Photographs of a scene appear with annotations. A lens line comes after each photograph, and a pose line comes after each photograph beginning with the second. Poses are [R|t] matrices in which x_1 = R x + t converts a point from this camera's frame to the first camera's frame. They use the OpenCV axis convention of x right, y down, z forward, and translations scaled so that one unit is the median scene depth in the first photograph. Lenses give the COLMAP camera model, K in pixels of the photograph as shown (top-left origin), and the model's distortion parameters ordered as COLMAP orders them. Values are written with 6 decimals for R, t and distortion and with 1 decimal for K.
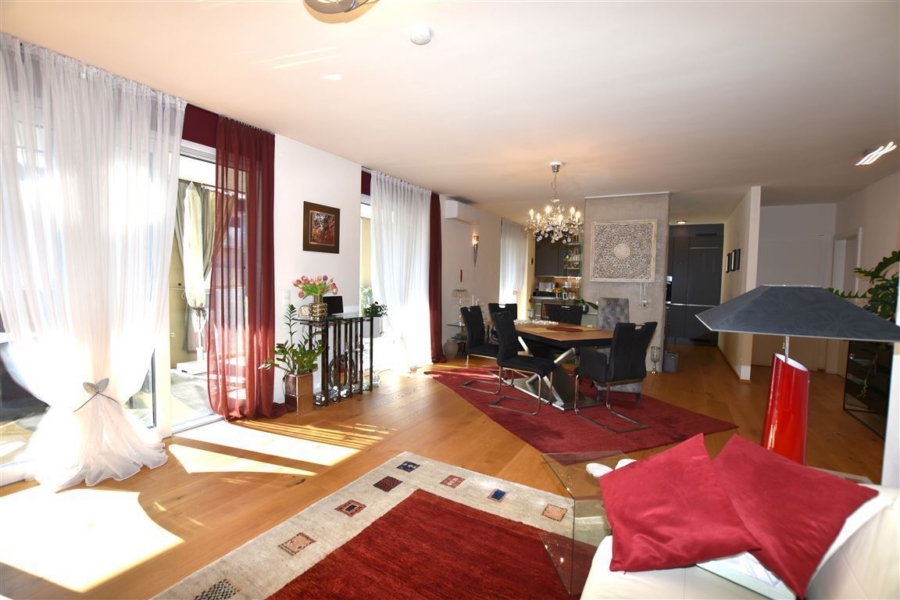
lens RADIAL K [[396.2, 0, 456.5], [0, 396.2, 299.7], [0, 0, 1]] dist [-0.034149, 0.000022]
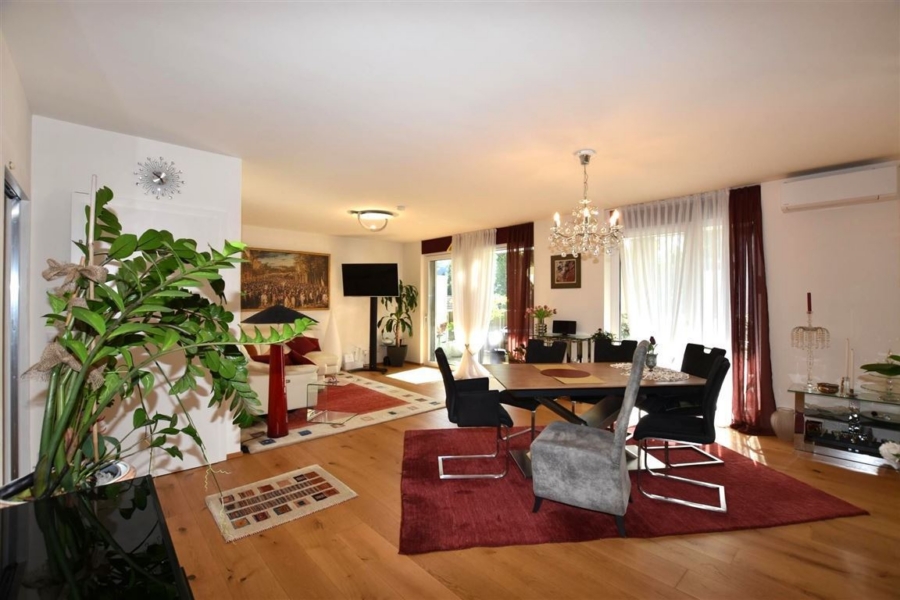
lens RADIAL K [[396.2, 0, 456.5], [0, 396.2, 299.7], [0, 0, 1]] dist [-0.034149, 0.000022]
pose [[-0.298680, -0.025687, -0.954008, 1.355555], [-0.059011, 0.998222, -0.008403, -0.058632], [0.952527, 0.053788, -0.299665, 1.314536]]
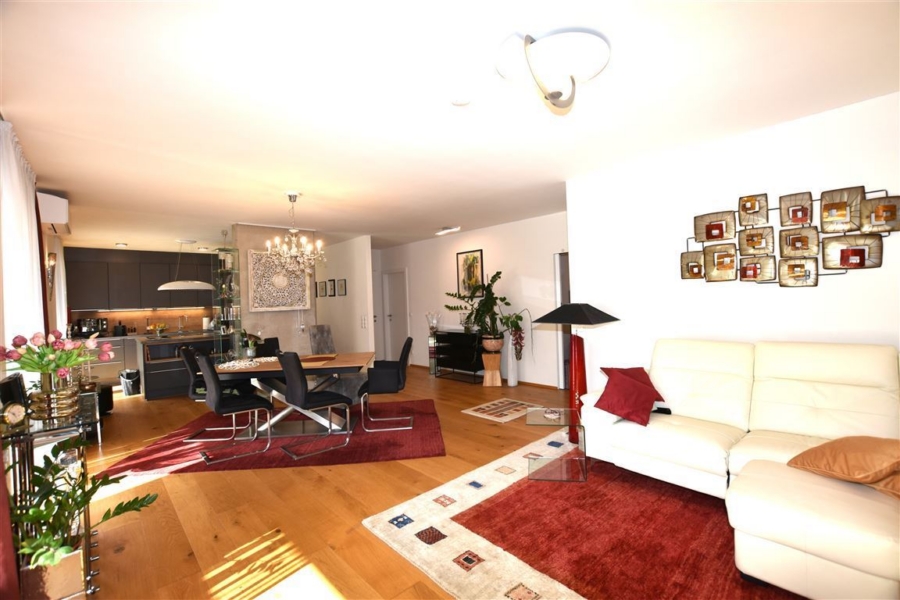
lens RADIAL K [[396.2, 0, 456.5], [0, 396.2, 299.7], [0, 0, 1]] dist [-0.034149, 0.000022]
pose [[0.295583, -0.031746, 0.954789, -0.741644], [0.091362, 0.995806, 0.004826, -0.062719], [-0.950938, 0.085805, 0.297244, 0.448420]]
